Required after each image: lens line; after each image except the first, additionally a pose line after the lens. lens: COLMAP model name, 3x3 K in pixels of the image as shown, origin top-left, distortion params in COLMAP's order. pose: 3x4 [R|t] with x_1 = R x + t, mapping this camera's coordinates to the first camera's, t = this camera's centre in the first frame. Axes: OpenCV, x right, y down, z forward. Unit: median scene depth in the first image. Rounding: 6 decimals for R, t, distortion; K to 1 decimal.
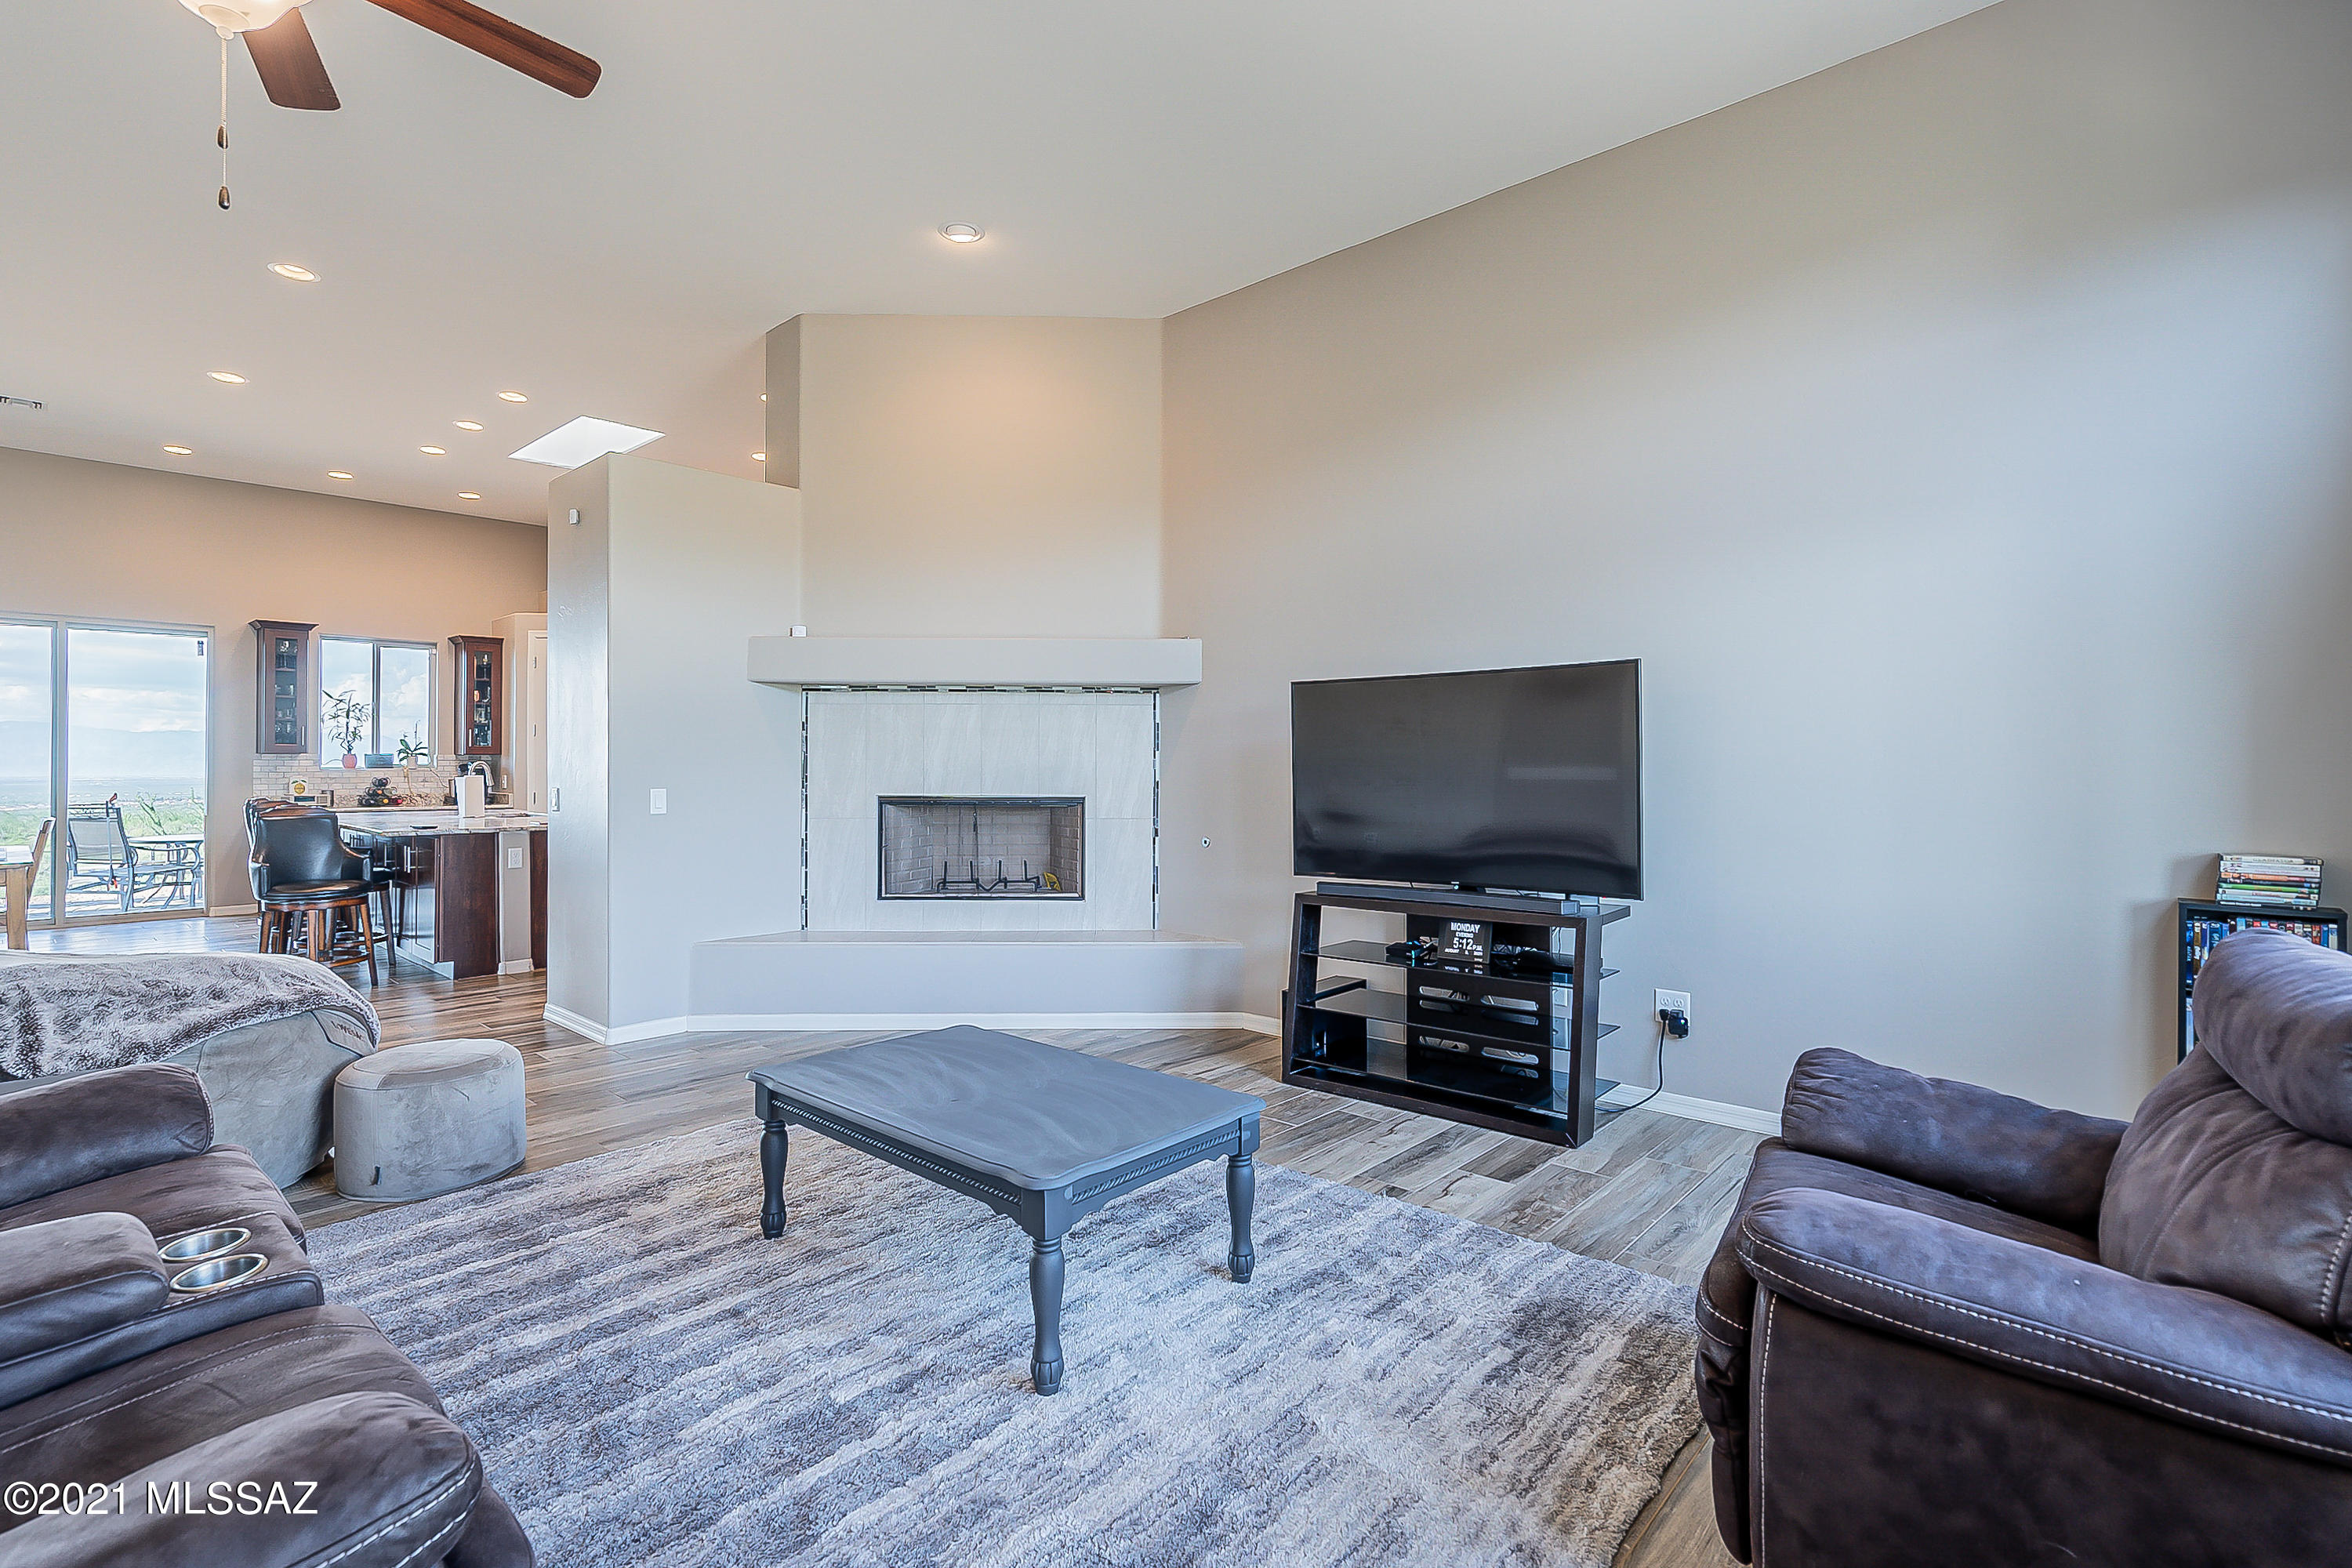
lens RADIAL K [[1081.6, 0, 1171.4], [0, 1081.6, 762.1], [0, 0, 1]] dist [-0.004403, 0.002708]
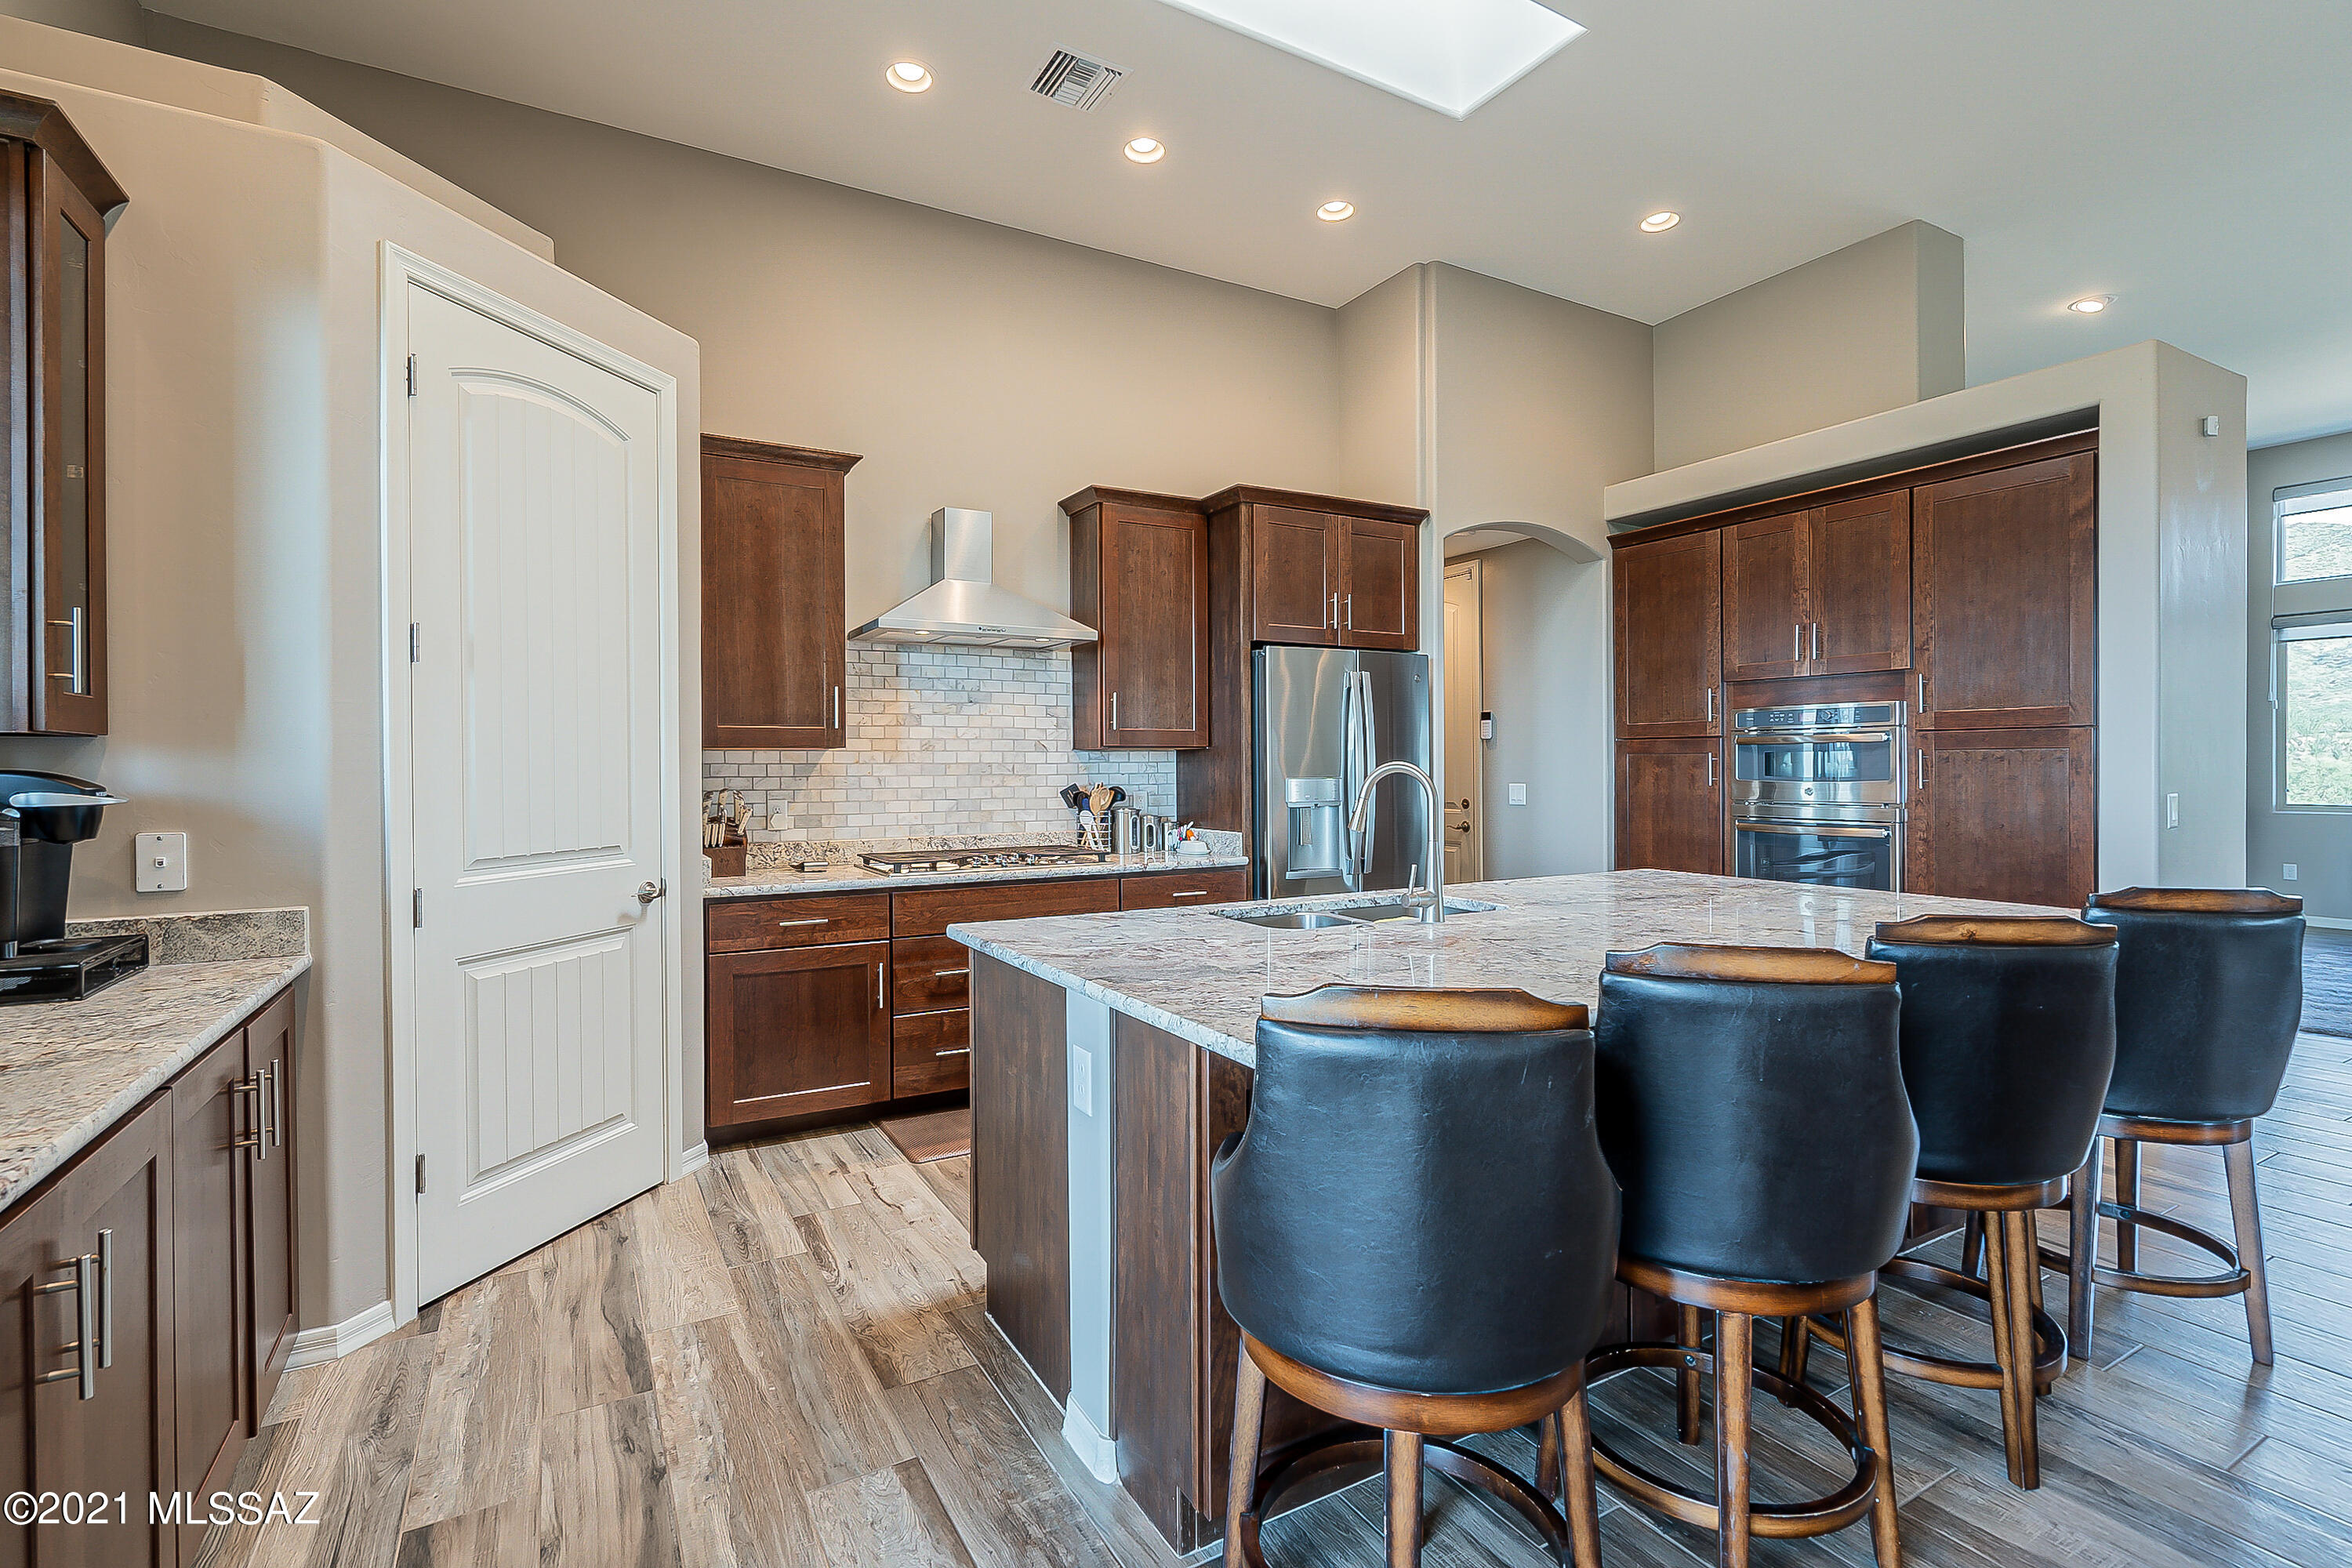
lens RADIAL K [[1081.6, 0, 1168.8], [0, 1081.6, 766.1], [0, 0, 1]] dist [-0.004403, 0.002708]
pose [[0.287377, -0.003920, 0.957810, -1.373941], [-0.003959, 0.999978, 0.005281, -0.005042], [-0.957809, -0.005309, 0.287355, 1.326917]]
